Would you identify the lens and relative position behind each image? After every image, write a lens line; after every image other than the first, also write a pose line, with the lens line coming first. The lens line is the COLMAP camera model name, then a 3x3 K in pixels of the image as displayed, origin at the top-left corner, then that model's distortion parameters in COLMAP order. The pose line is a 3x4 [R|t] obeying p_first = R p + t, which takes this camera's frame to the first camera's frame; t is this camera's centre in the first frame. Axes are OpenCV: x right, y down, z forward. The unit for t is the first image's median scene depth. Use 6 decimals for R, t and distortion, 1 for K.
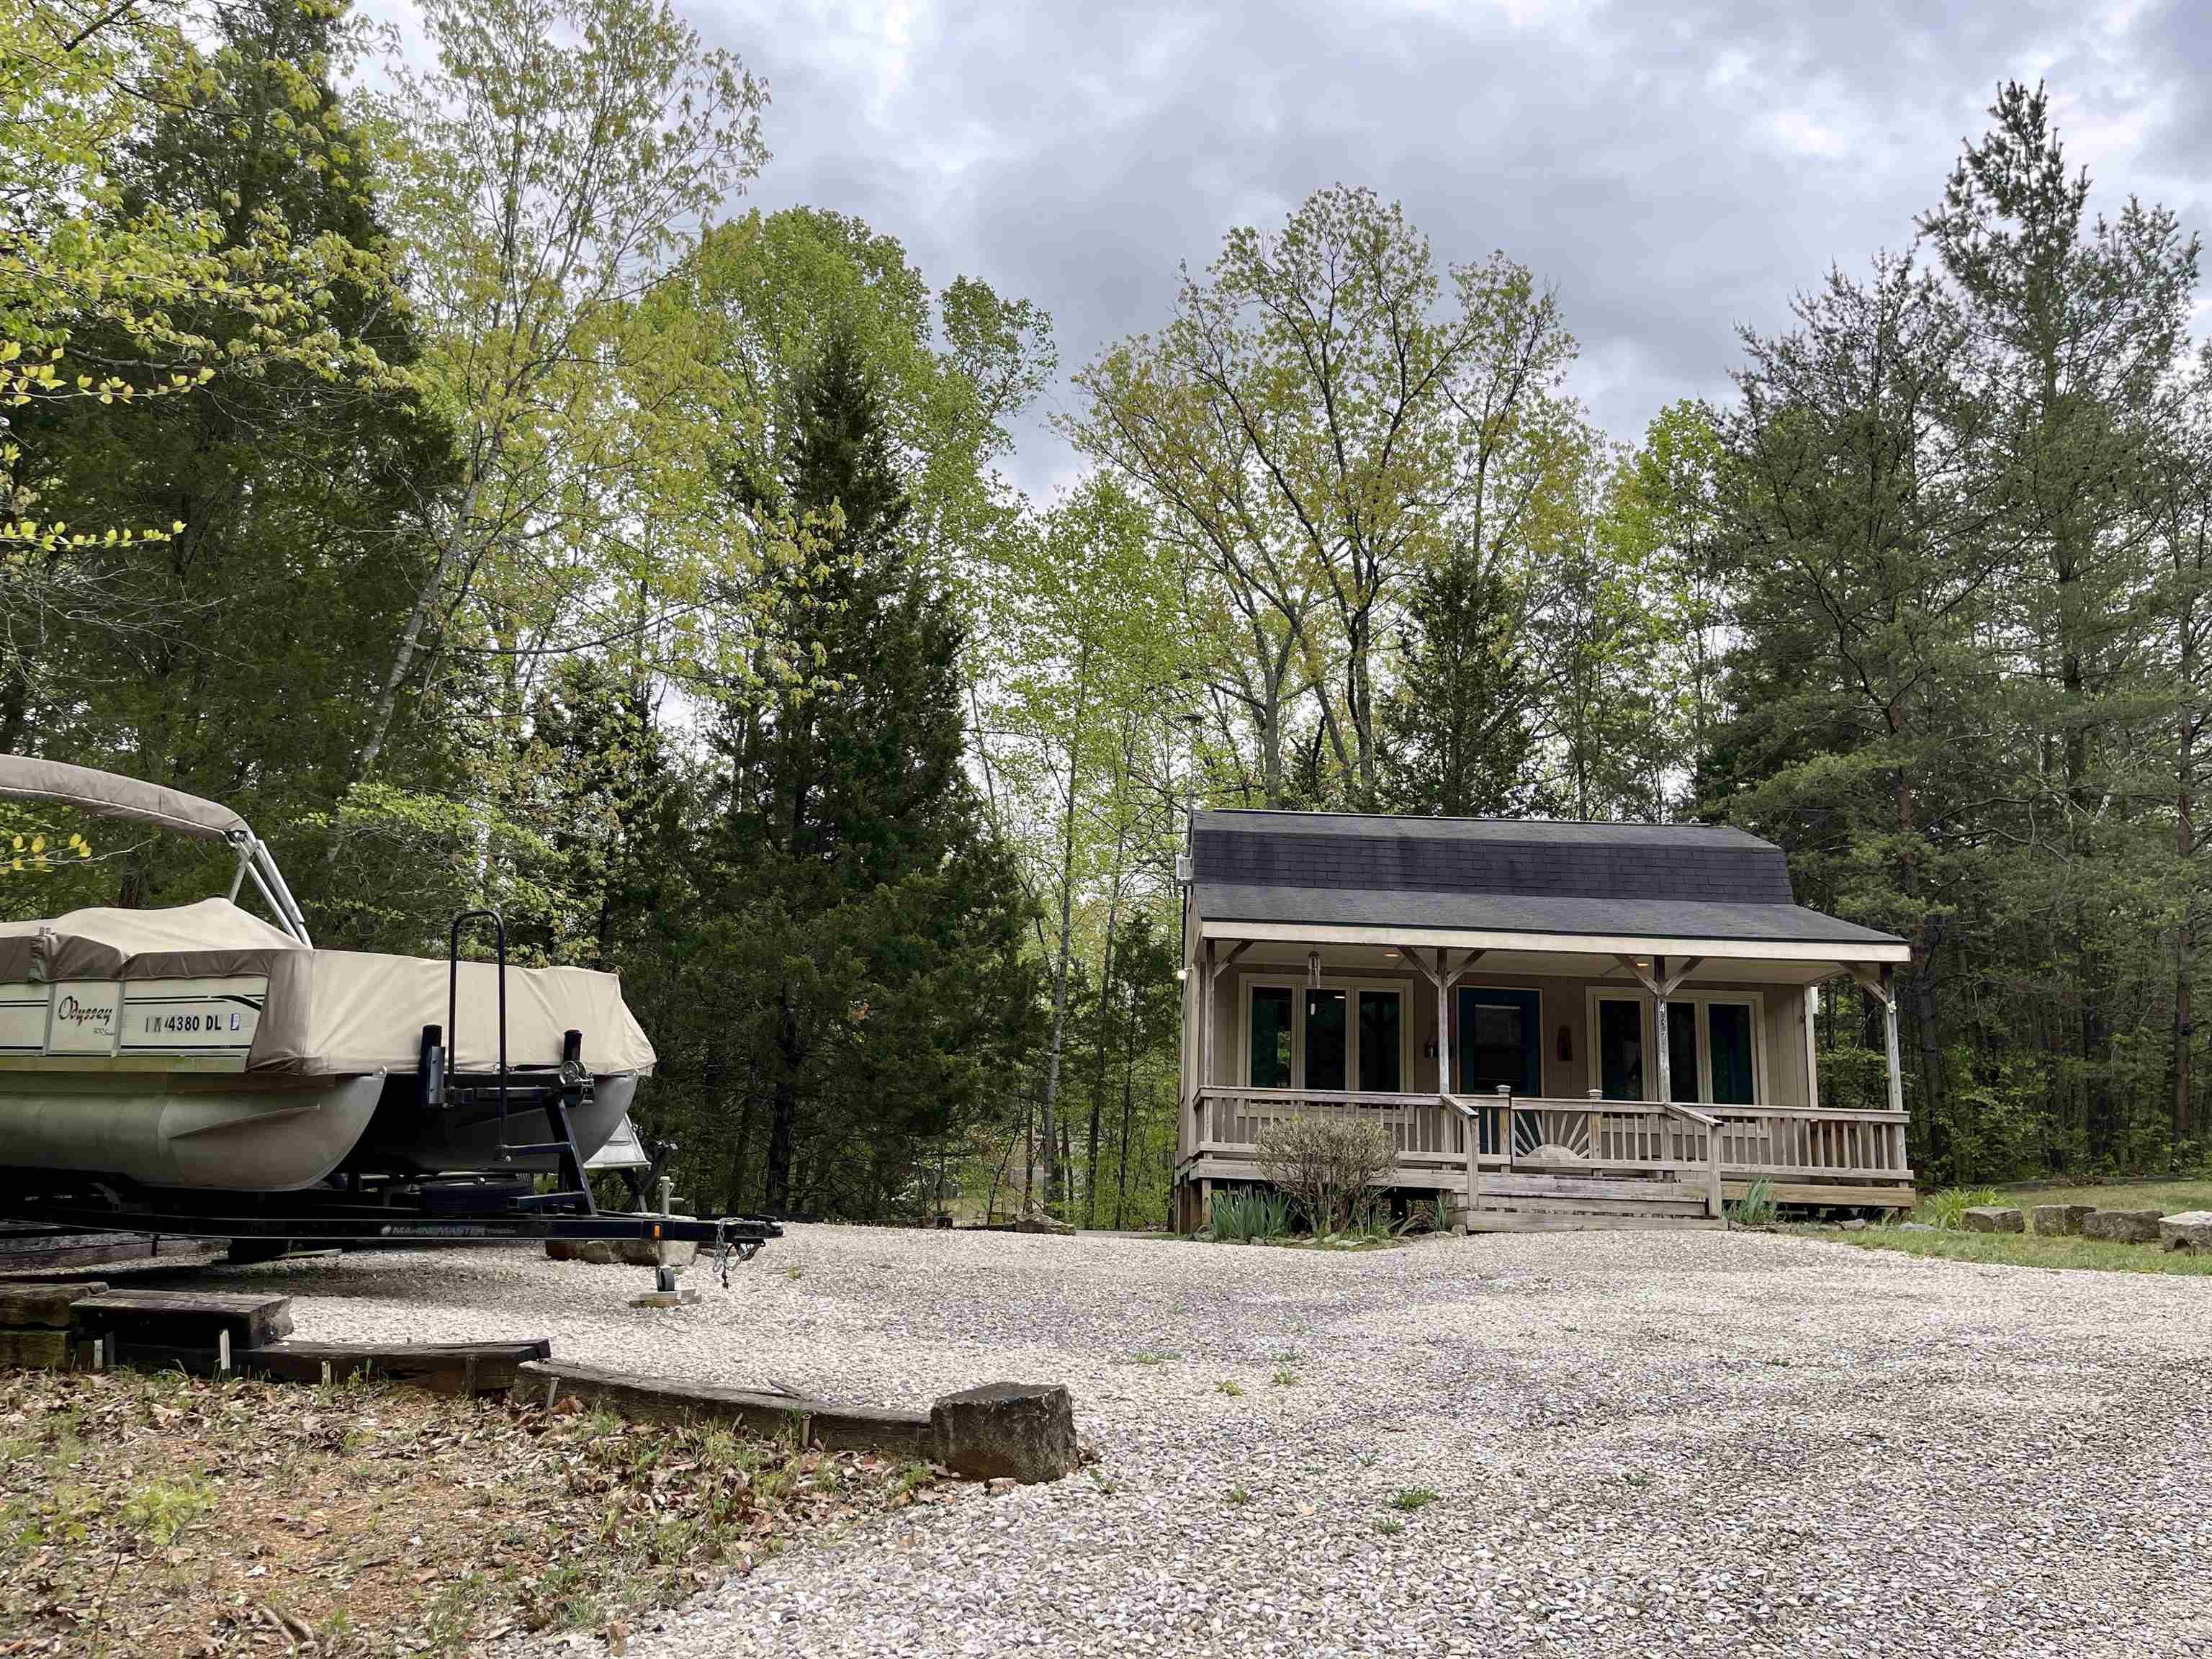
lens RADIAL K [[1709.8, 0, 1106.0], [0, 1709.8, 829.5], [0, 0, 1]] dist [0.009169, 0.000592]
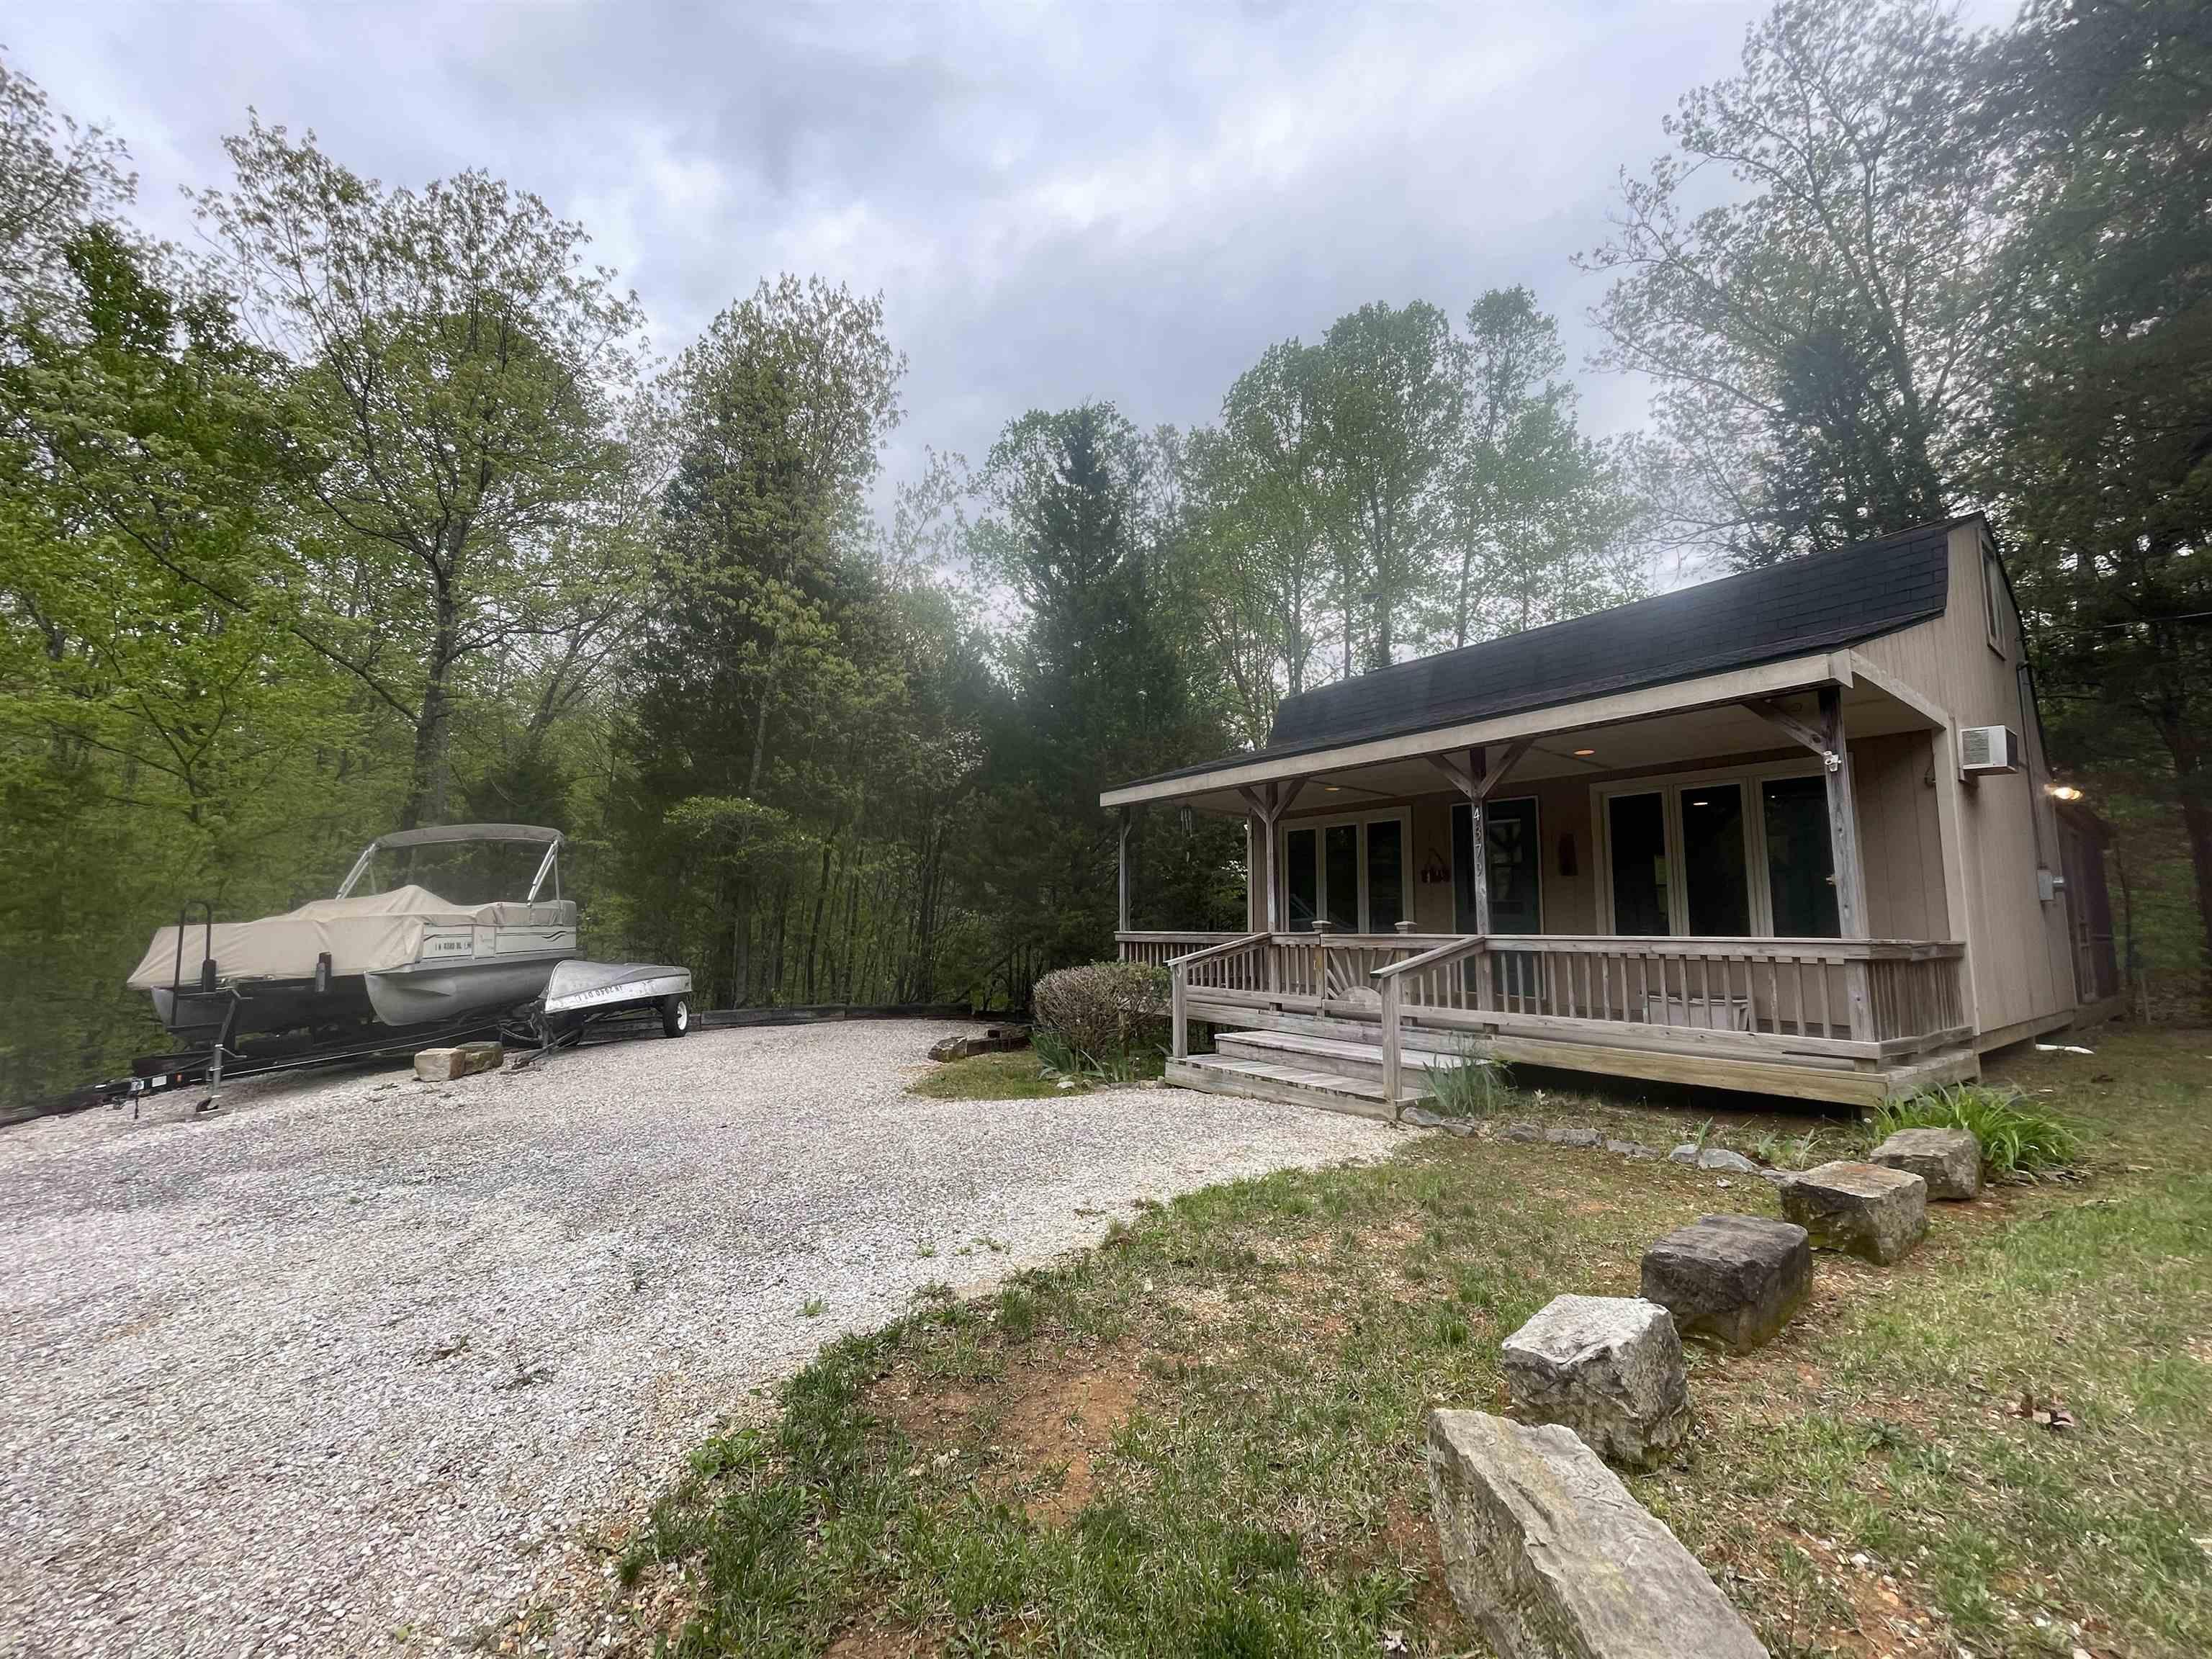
lens RADIAL K [[895.0, 0, 1112.5], [0, 895.0, 828.5], [0, 0, 1]] dist [0.002835, -0.000026]
pose [[0.606355, -0.122106, -0.785763, 0.545849], [0.179860, 0.983592, -0.014054, 0.087322], [0.774586, -0.132806, 0.618368, 0.622650]]
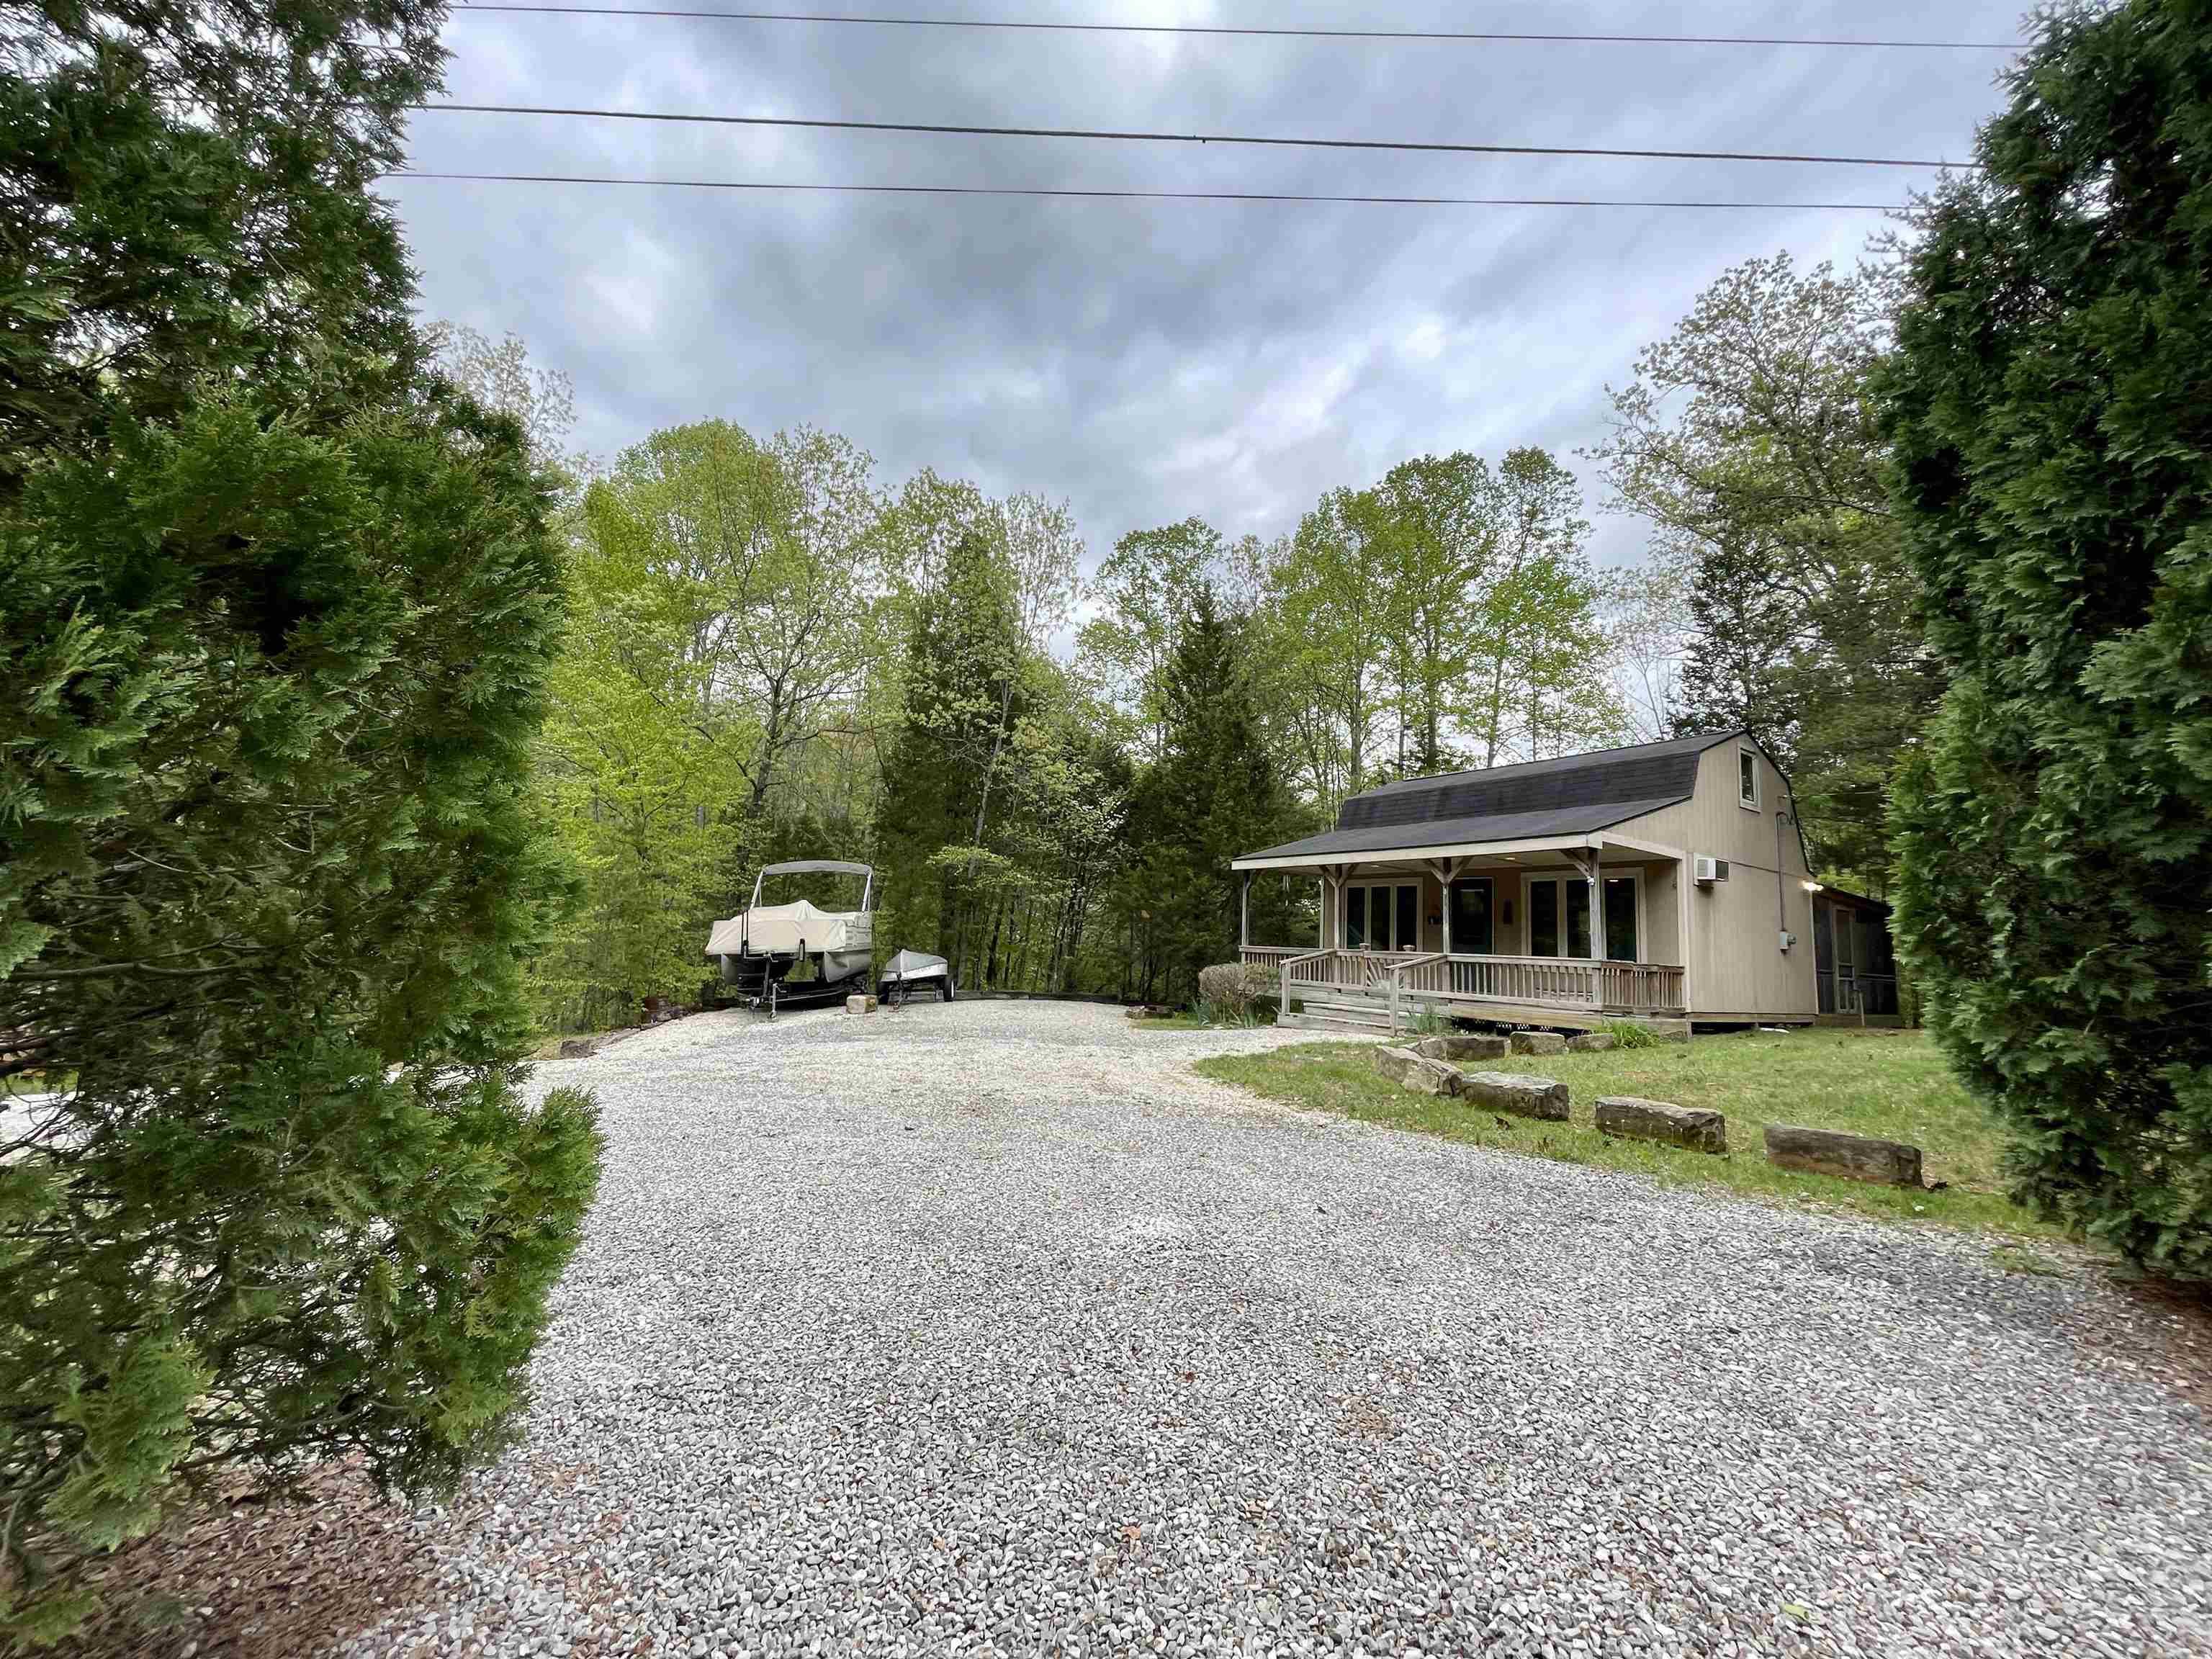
lens RADIAL K [[886.3, 0, 1104.8], [0, 886.3, 825.7], [0, 0, 1]] dist [0.000141, -0.000133]
pose [[0.554546, -0.123943, -0.822871, 0.815779], [0.143726, 0.988251, -0.051994, 0.044344], [0.819647, -0.089435, 0.565844, 0.313057]]
